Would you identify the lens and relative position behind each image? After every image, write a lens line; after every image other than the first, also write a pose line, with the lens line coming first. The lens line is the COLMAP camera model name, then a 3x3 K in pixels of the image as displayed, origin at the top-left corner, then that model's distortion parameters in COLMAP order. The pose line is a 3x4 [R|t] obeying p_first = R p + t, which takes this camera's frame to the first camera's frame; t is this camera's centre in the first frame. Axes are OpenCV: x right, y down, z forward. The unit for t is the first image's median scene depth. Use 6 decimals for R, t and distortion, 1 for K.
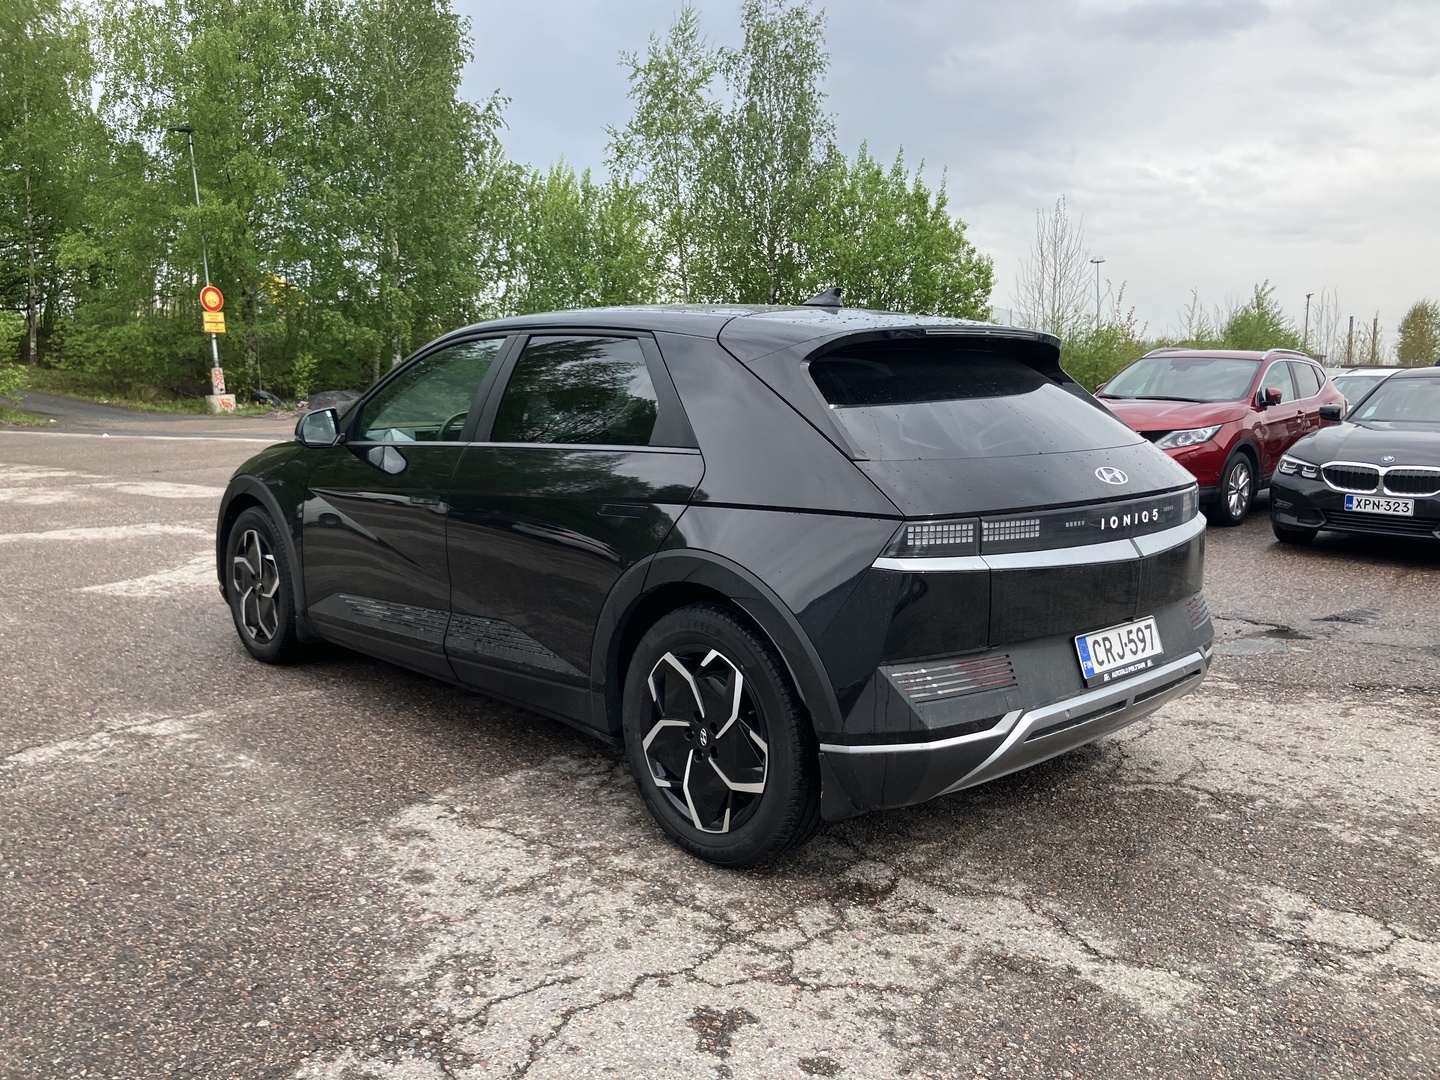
lens RADIAL K [[1163.5, 0, 720.0], [0, 1163.5, 540.0], [0, 0, 1]] dist [-0.001096, 0.001799]
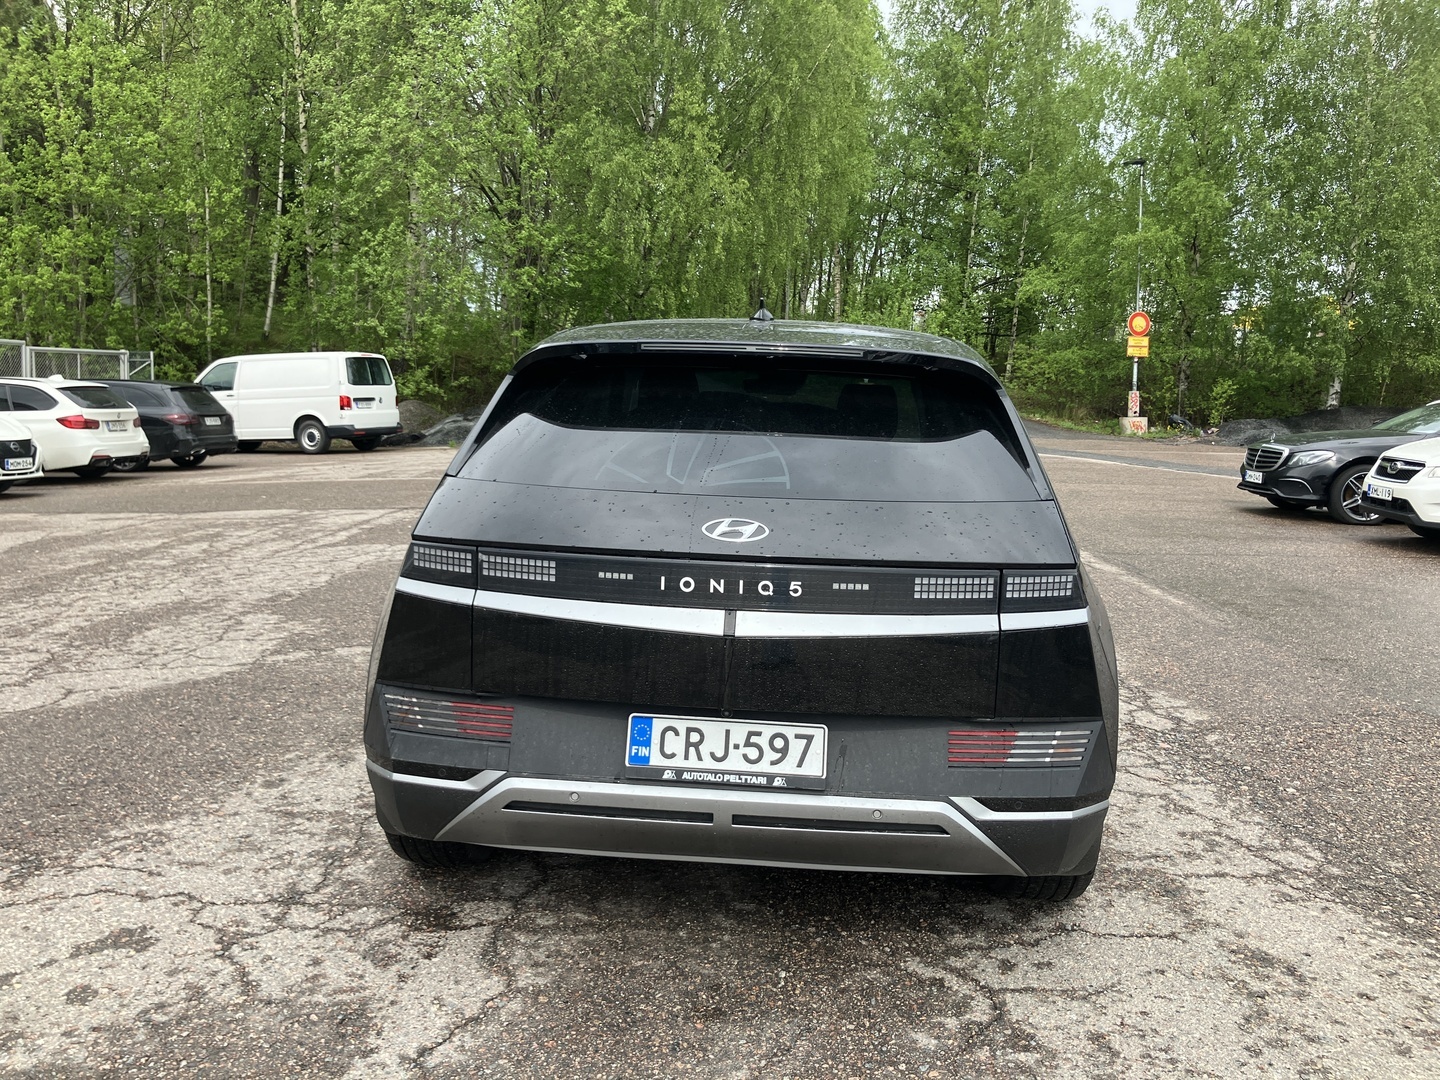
lens RADIAL K [[1163.0, 0, 720.0], [0, 1163.0, 540.0], [0, 0, 1]] dist [0.004422, 0.012929]
pose [[0.684269, 0.121166, -0.719093, 0.907723], [-0.136387, 0.989963, 0.037024, -0.076583], [0.716362, 0.072740, 0.693927, 0.451697]]
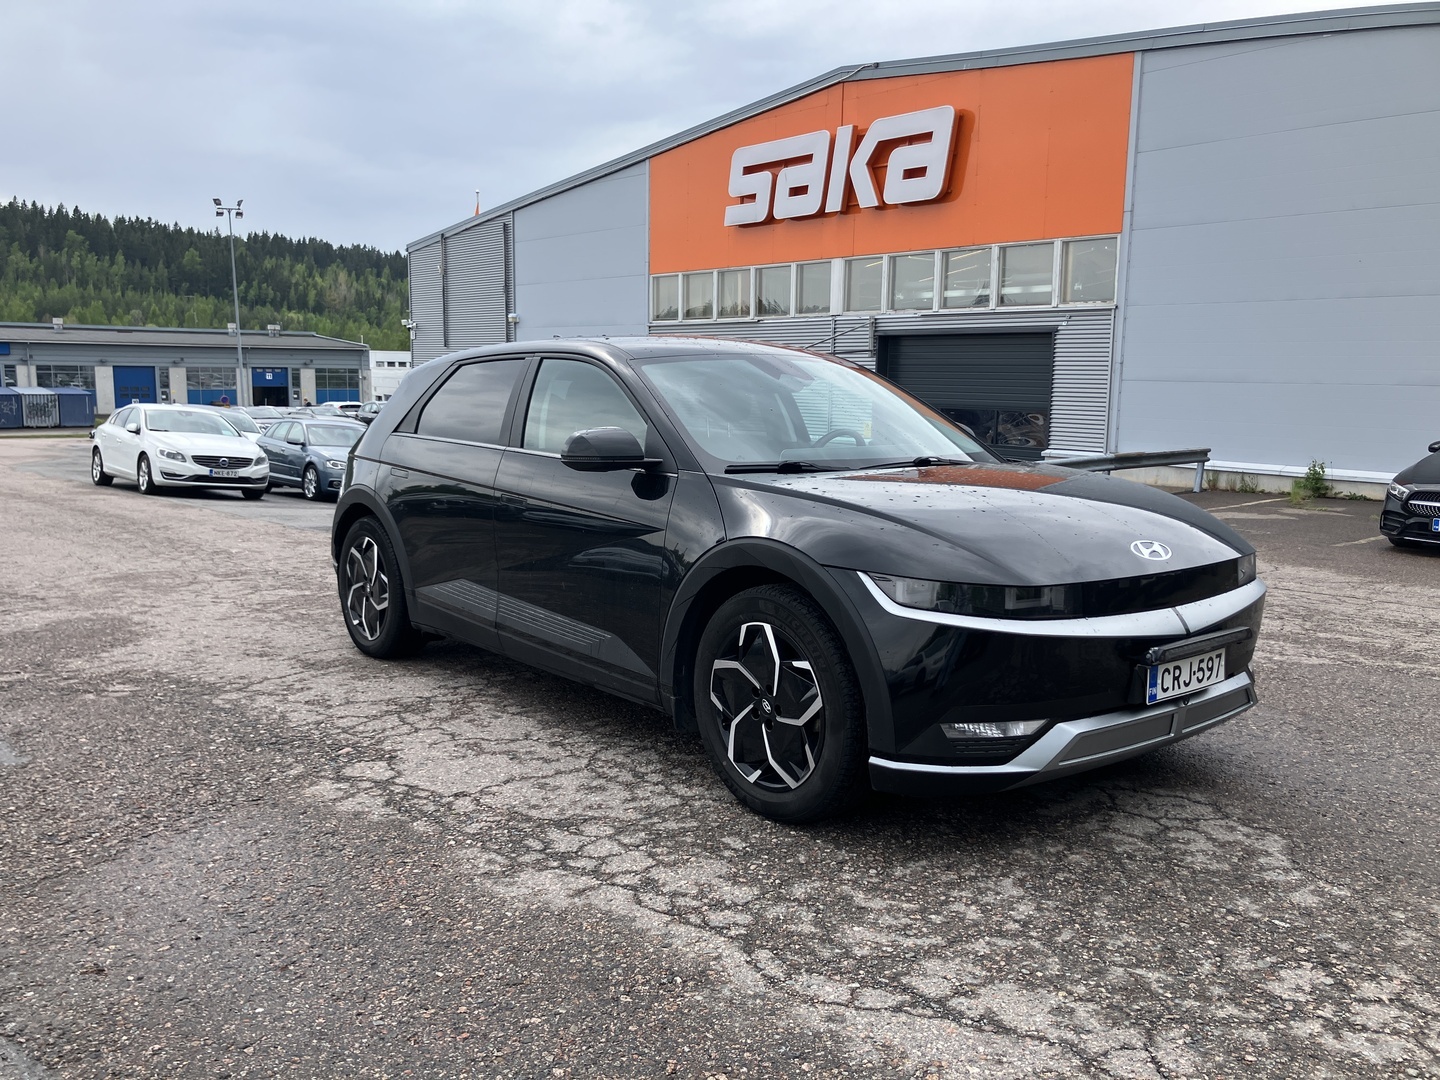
lens RADIAL K [[1163.0, 0, 720.0], [0, 1163.0, 540.0], [0, 0, 1]] dist [0.004422, 0.012929]
pose [[-0.998989, -0.004634, 0.044719, -0.236423], [0.006890, 0.967145, 0.254133, -0.427292], [-0.044427, 0.254184, -0.966135, 3.136879]]
